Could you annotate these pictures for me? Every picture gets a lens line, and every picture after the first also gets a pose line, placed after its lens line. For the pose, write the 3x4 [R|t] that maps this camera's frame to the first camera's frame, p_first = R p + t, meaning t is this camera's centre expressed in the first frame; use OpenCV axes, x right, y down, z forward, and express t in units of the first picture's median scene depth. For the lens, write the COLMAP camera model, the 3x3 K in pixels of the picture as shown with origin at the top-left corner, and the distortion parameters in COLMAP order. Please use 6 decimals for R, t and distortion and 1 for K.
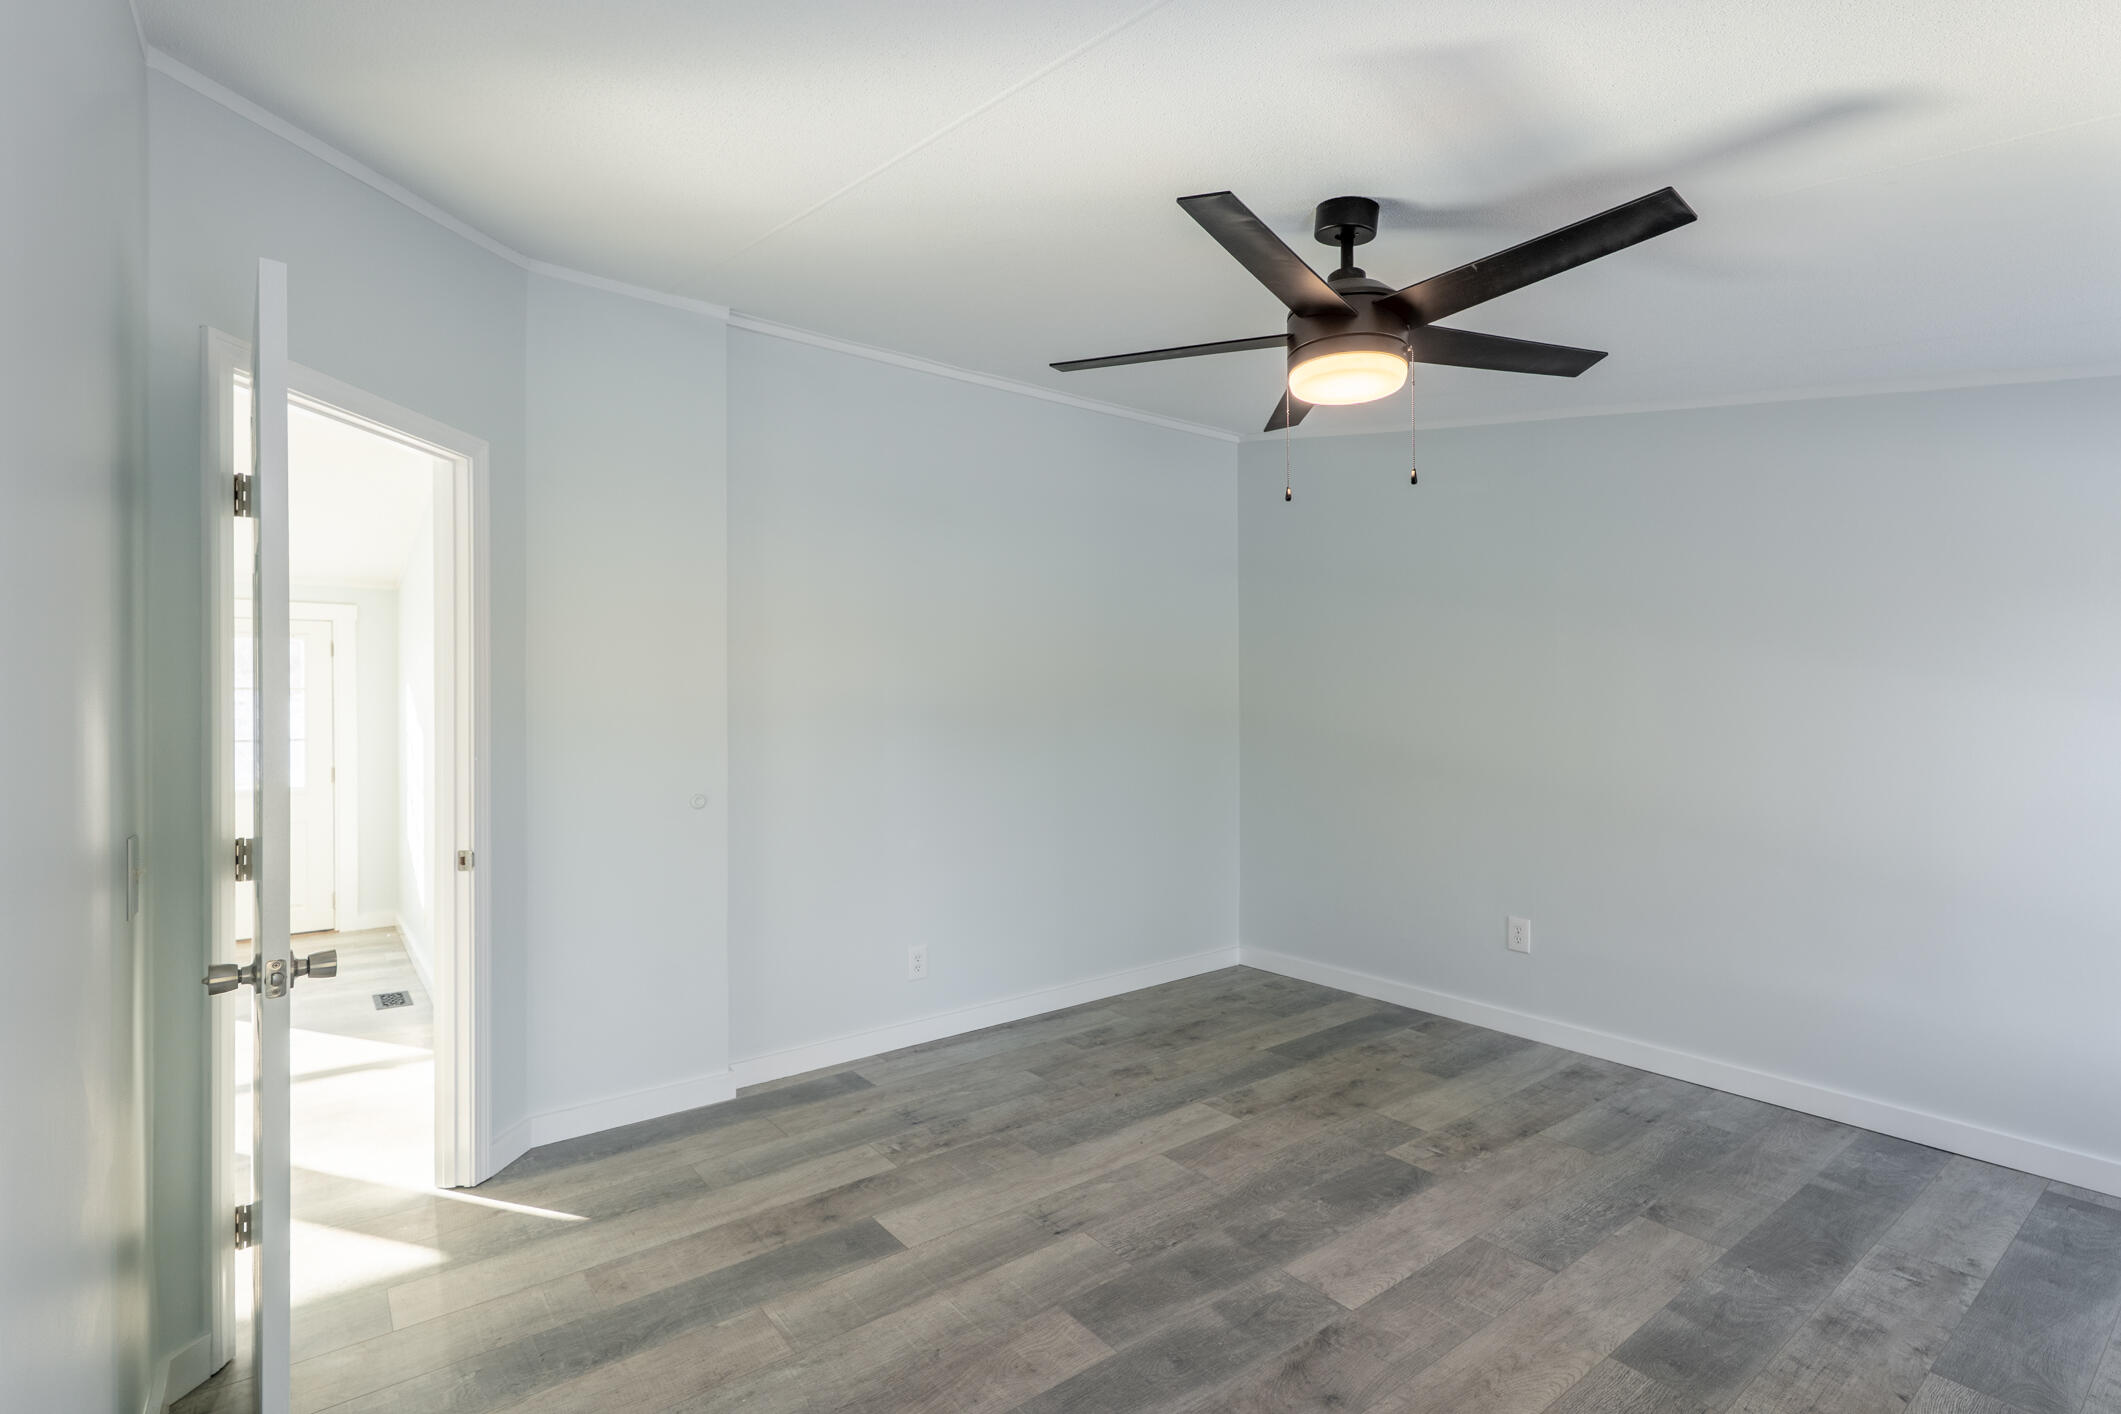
lens RADIAL K [[990.9, 0, 1056.6], [0, 990.9, 698.2], [0, 0, 1]] dist [0.021021, 0.000480]
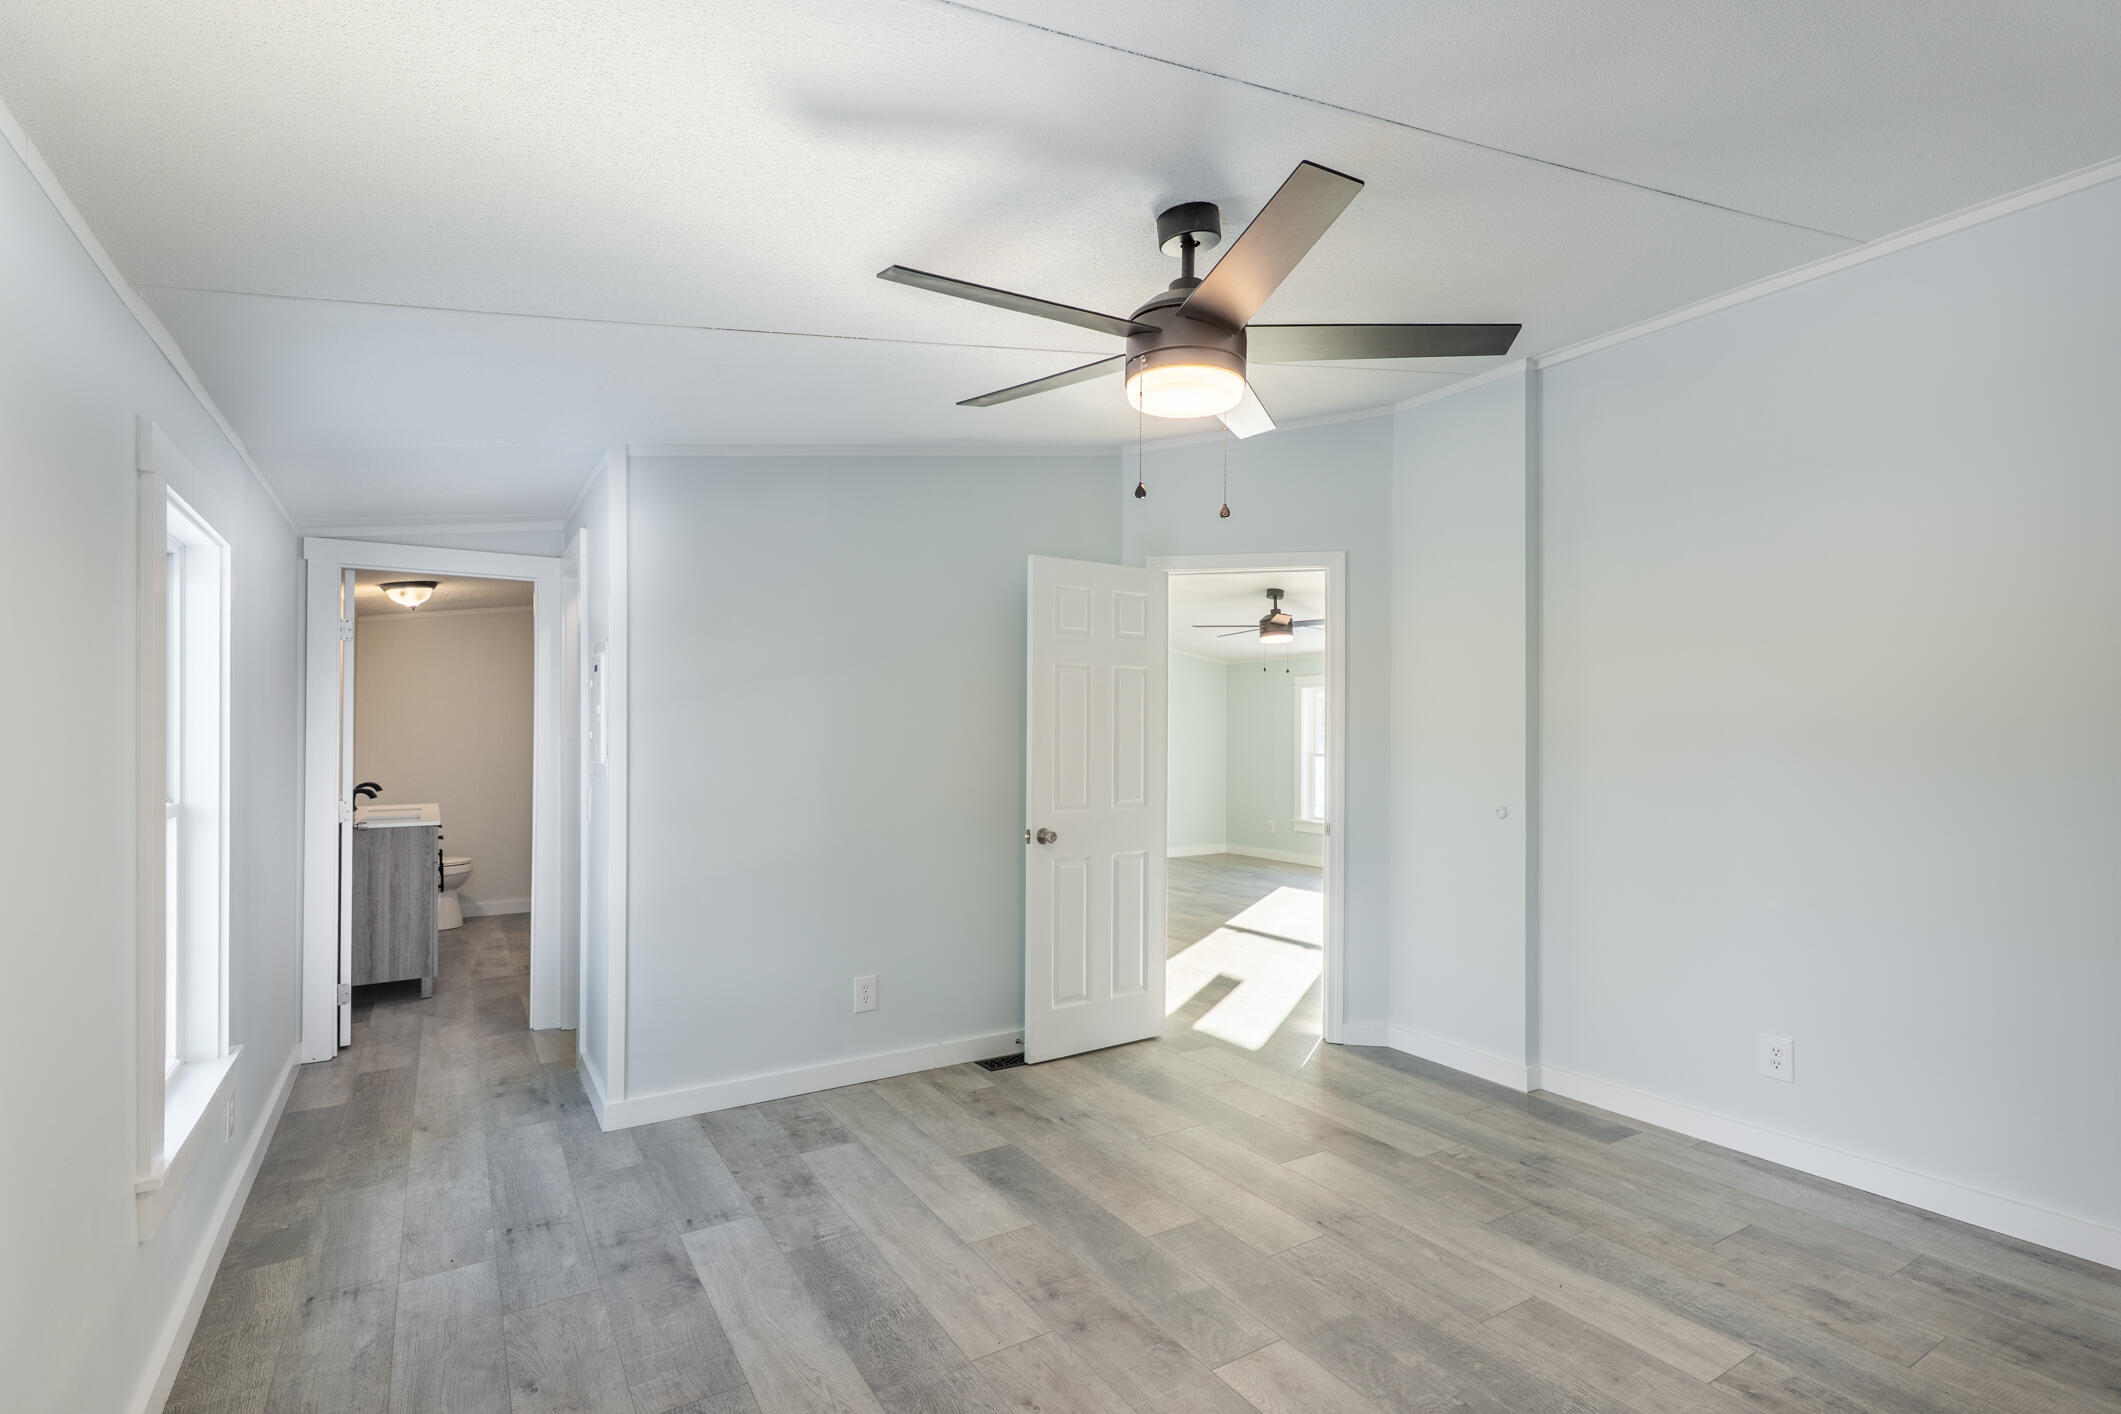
lens RADIAL K [[981.4, 0, 1063.9], [0, 981.4, 720.3], [0, 0, 1]] dist [0.004632, 0.001320]
pose [[-0.098134, -0.017180, -0.995025, 0.810555], [0.013791, 0.999731, -0.018621, 0.014262], [0.995078, -0.015550, -0.097871, 0.633824]]
